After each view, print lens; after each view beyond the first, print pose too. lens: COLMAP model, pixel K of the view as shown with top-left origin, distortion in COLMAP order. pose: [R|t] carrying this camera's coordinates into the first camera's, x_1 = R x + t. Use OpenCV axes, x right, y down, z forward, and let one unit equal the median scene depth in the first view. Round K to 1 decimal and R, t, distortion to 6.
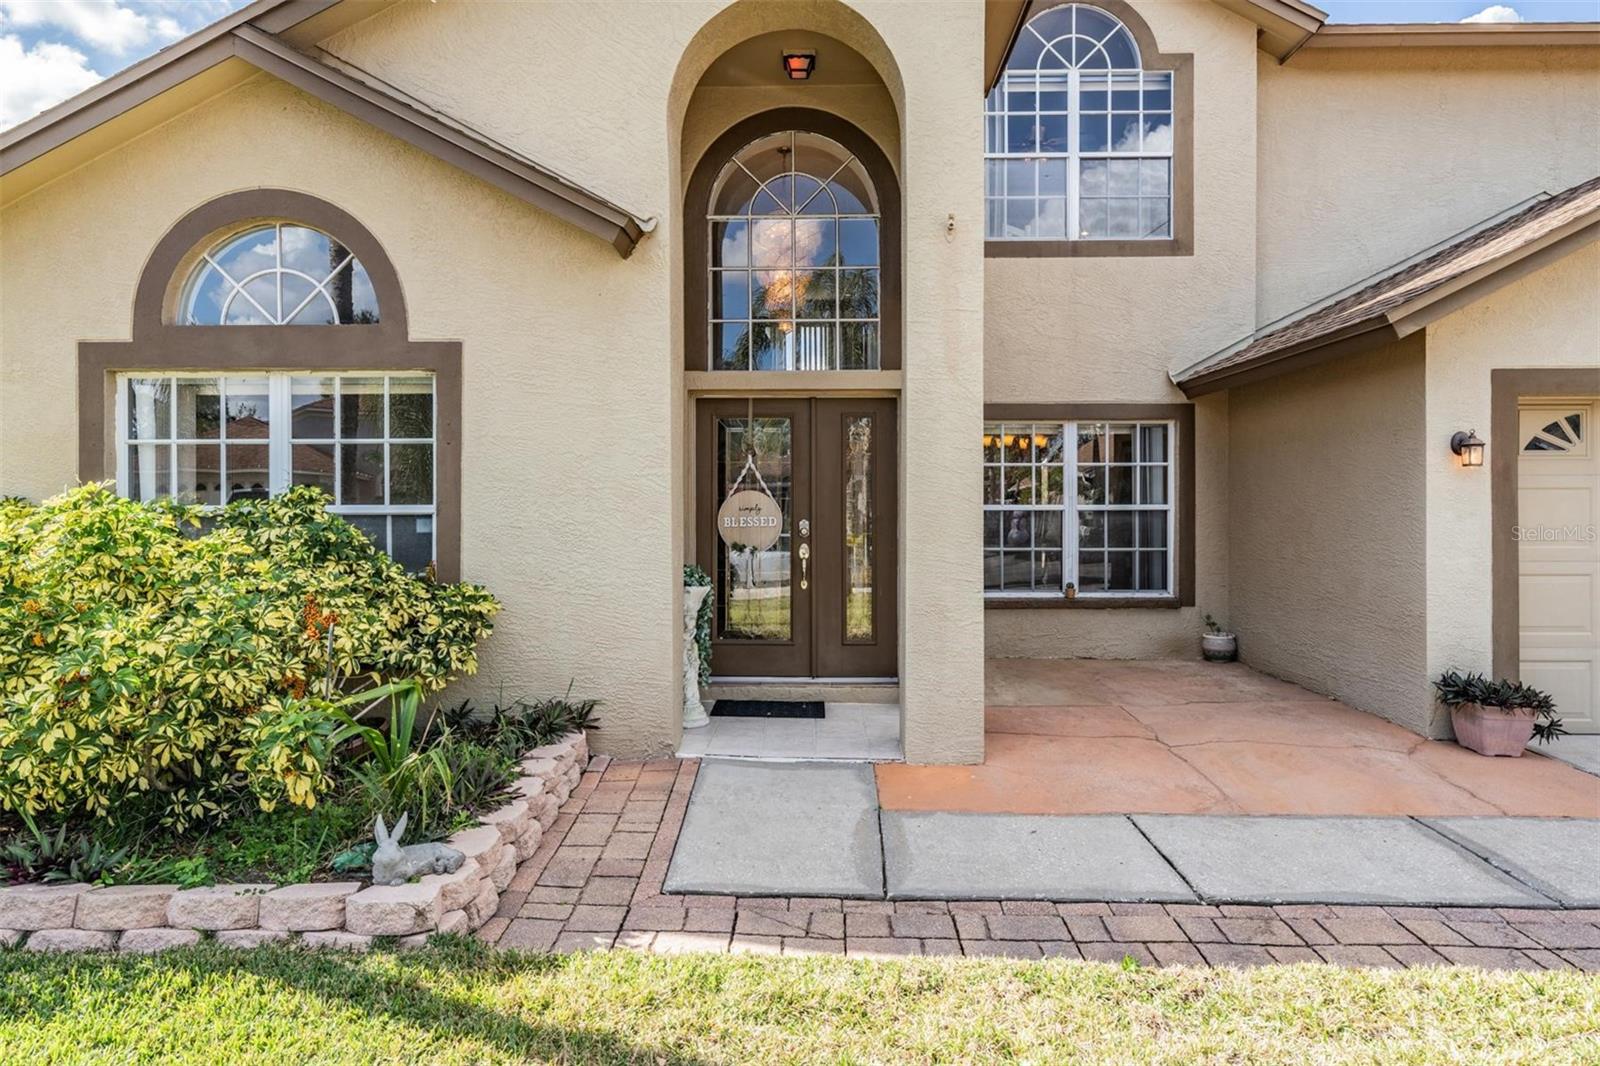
lens RADIAL K [[966.8, 0, 801.2], [0, 966.8, 510.9], [0, 0, 1]] dist [0.002518, 0.000468]
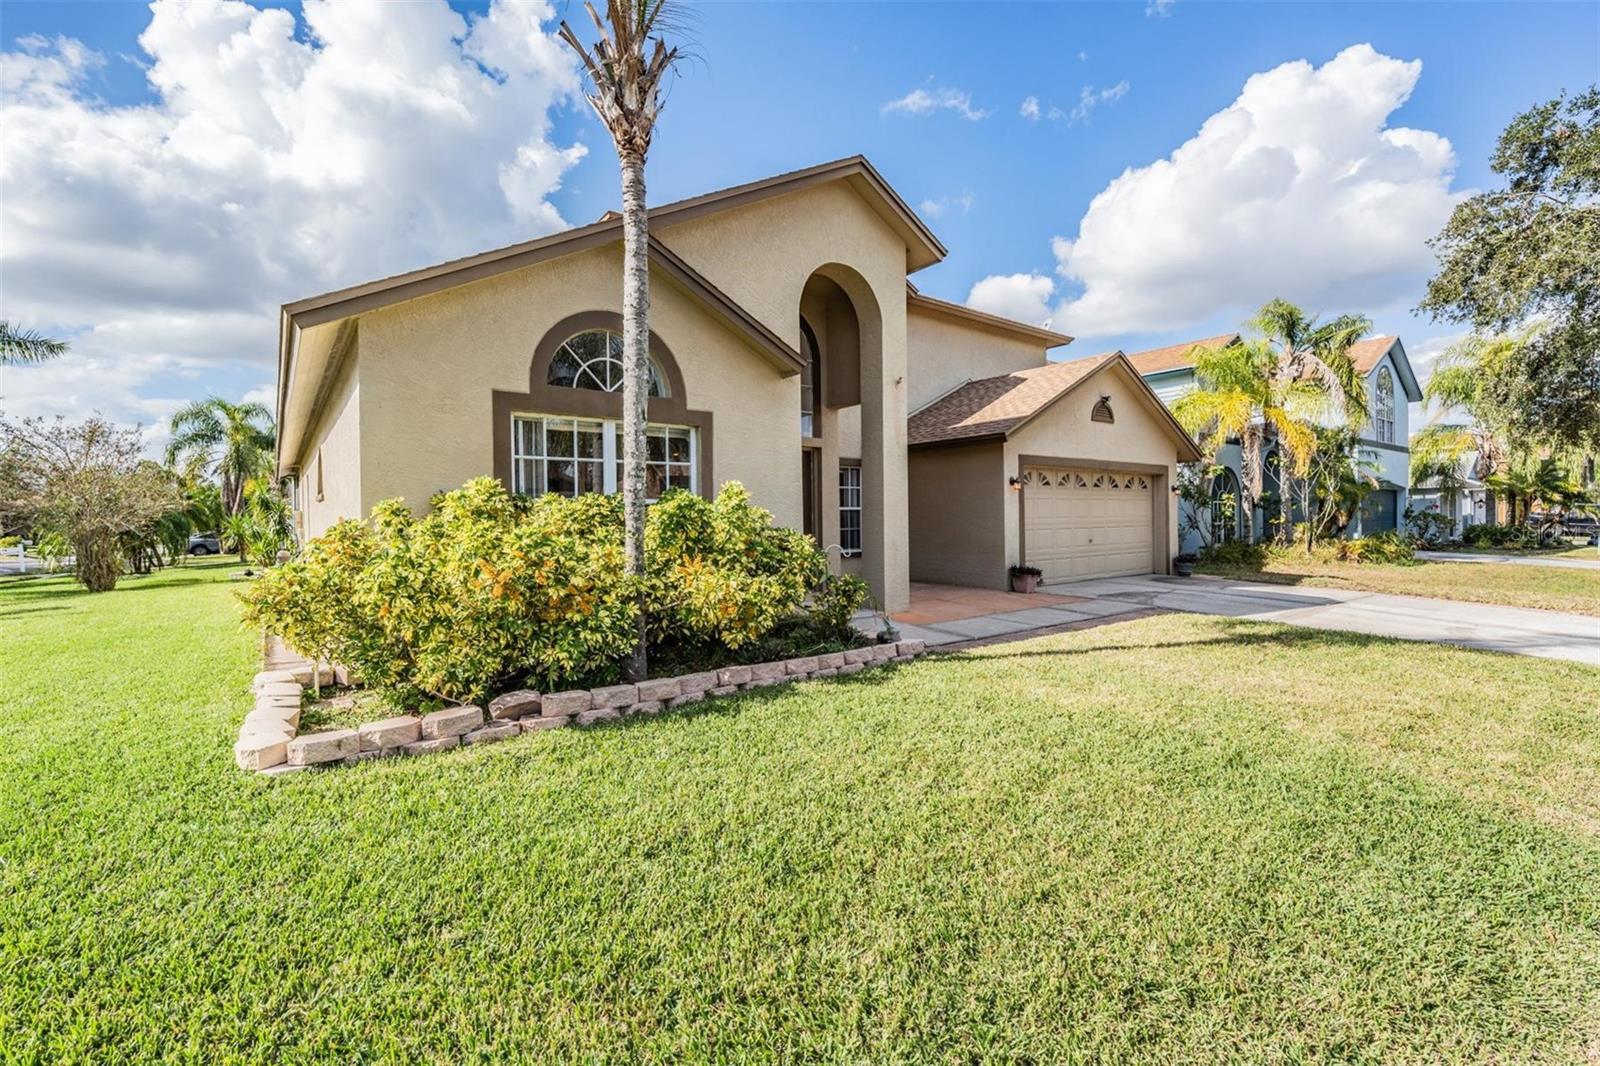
lens RADIAL K [[697.5, 0, 800.0], [0, 697.5, 533.0], [0, 0, 1]] dist [-0.001634, -0.000262]
pose [[0.784190, -0.017351, 0.620279, -1.061300], [-0.000095, 0.999606, 0.028082, 0.021698], [-0.620521, -0.022081, 0.783879, -0.174767]]
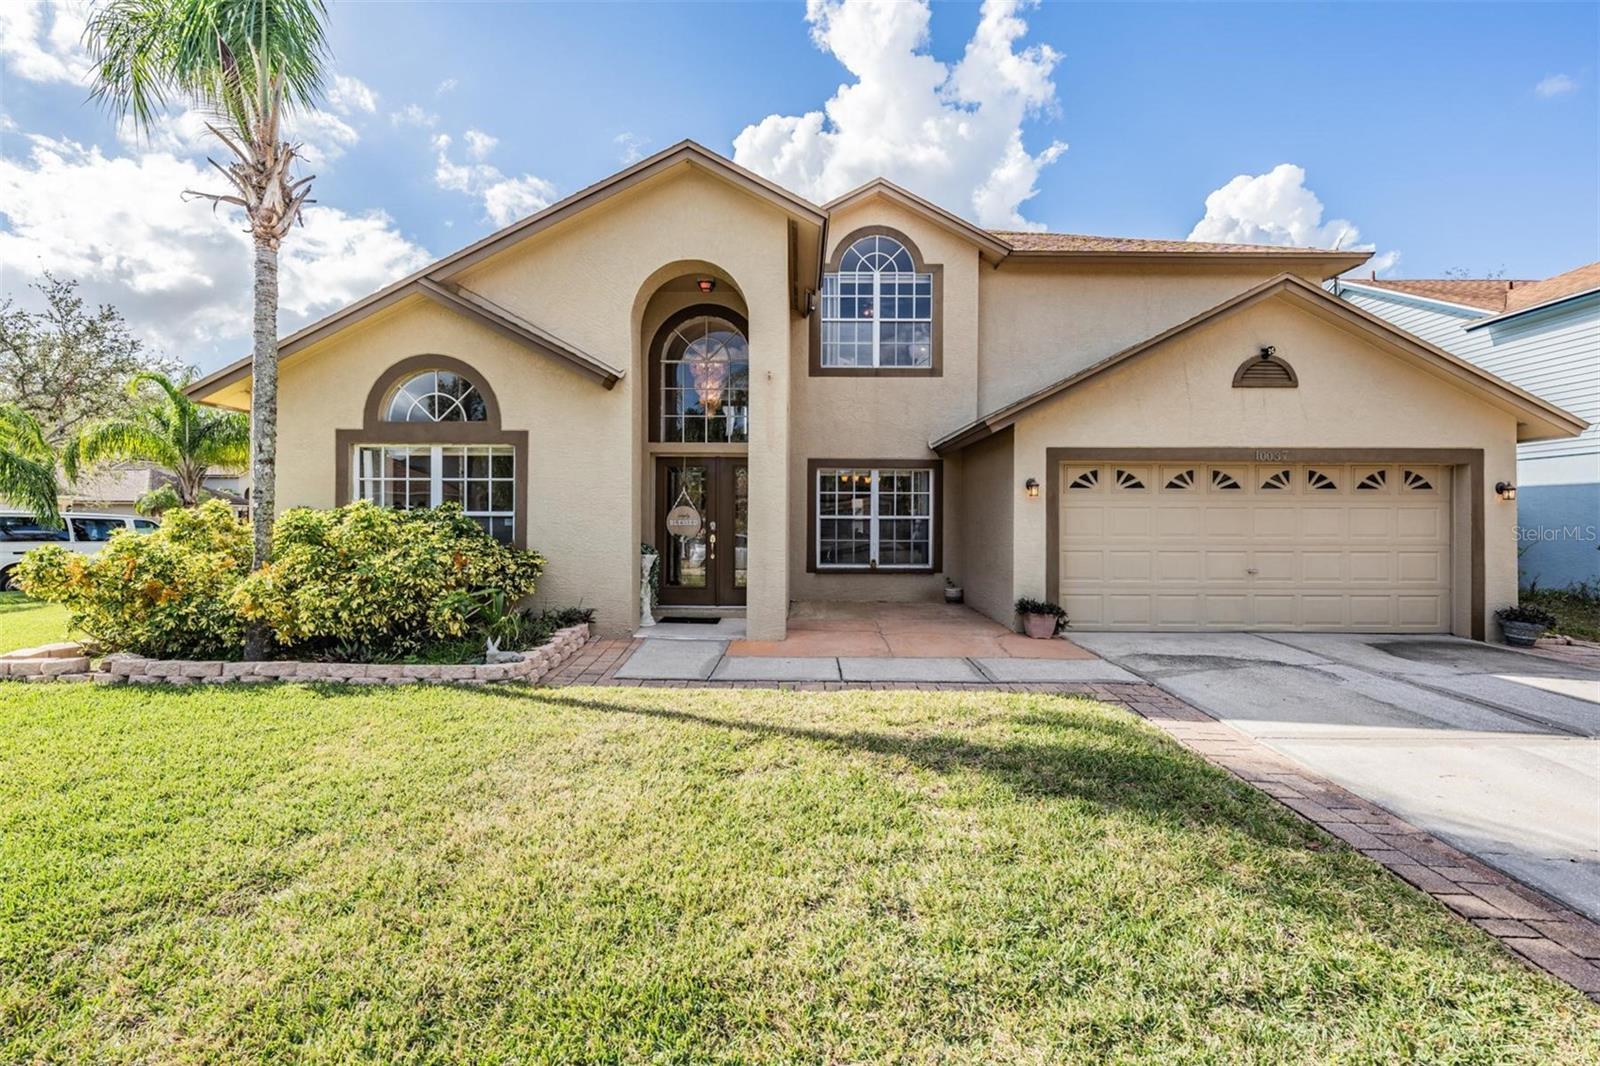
lens RADIAL K [[718.0, 0, 804.4], [0, 718.0, 524.4], [0, 0, 1]] dist [-0.000036, -0.000155]
pose [[0.999829, 0.006413, 0.017354, 0.199602], [-0.006413, 0.999979, -0.000062, 0.016731], [-0.017354, -0.000049, 0.999849, -0.504866]]
